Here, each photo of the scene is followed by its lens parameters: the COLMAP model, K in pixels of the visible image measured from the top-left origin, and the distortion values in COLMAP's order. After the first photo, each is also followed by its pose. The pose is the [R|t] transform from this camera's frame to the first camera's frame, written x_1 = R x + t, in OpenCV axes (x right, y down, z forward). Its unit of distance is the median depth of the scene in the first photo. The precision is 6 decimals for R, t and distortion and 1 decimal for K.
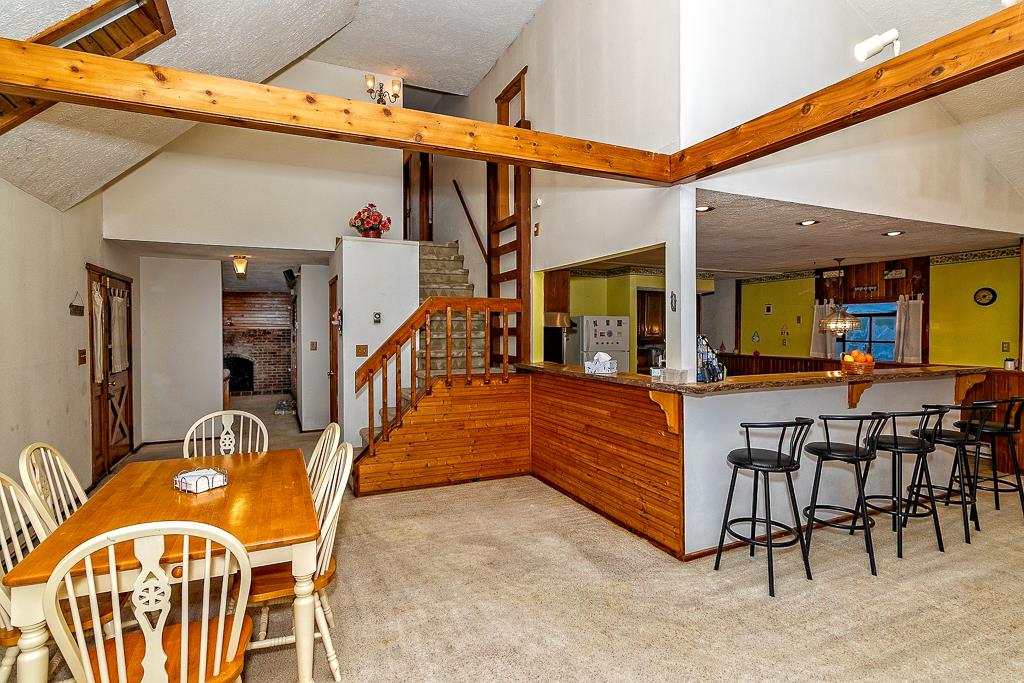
lens RADIAL K [[538.5, 0, 510.5], [0, 538.5, 338.8], [0, 0, 1]] dist [0.000767, 0.000941]
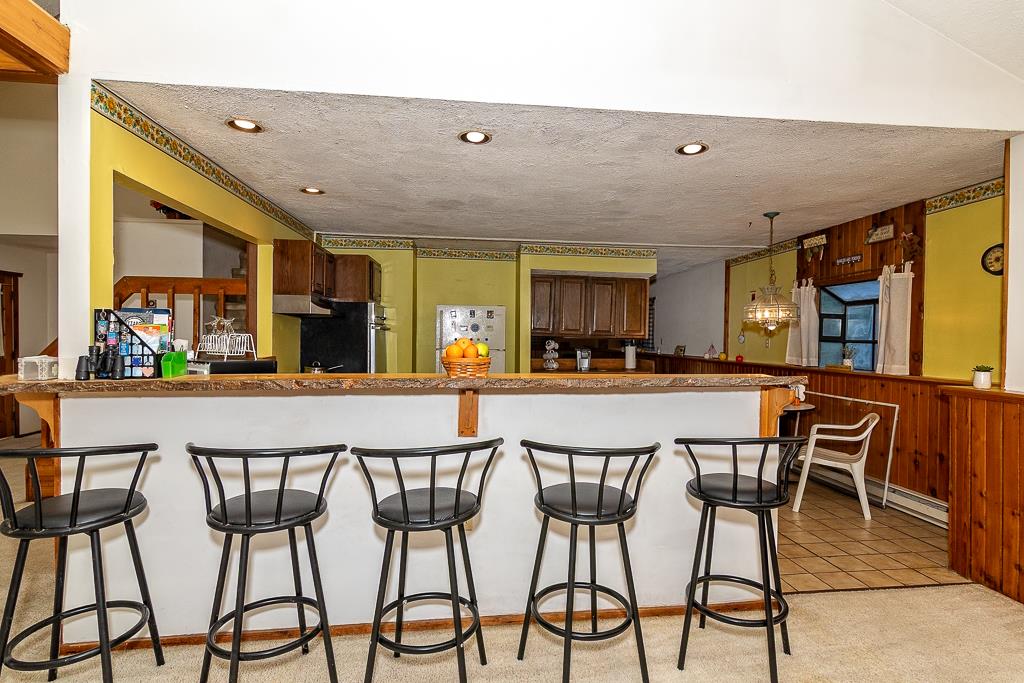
lens RADIAL K [[538.5, 0, 510.5], [0, 538.5, 338.8], [0, 0, 1]] dist [0.000767, 0.000941]
pose [[0.948935, 0.009062, -0.315342, 0.526094], [-0.013139, 0.999855, -0.010808, 0.016855], [0.315199, 0.014399, 0.948916, 0.276527]]
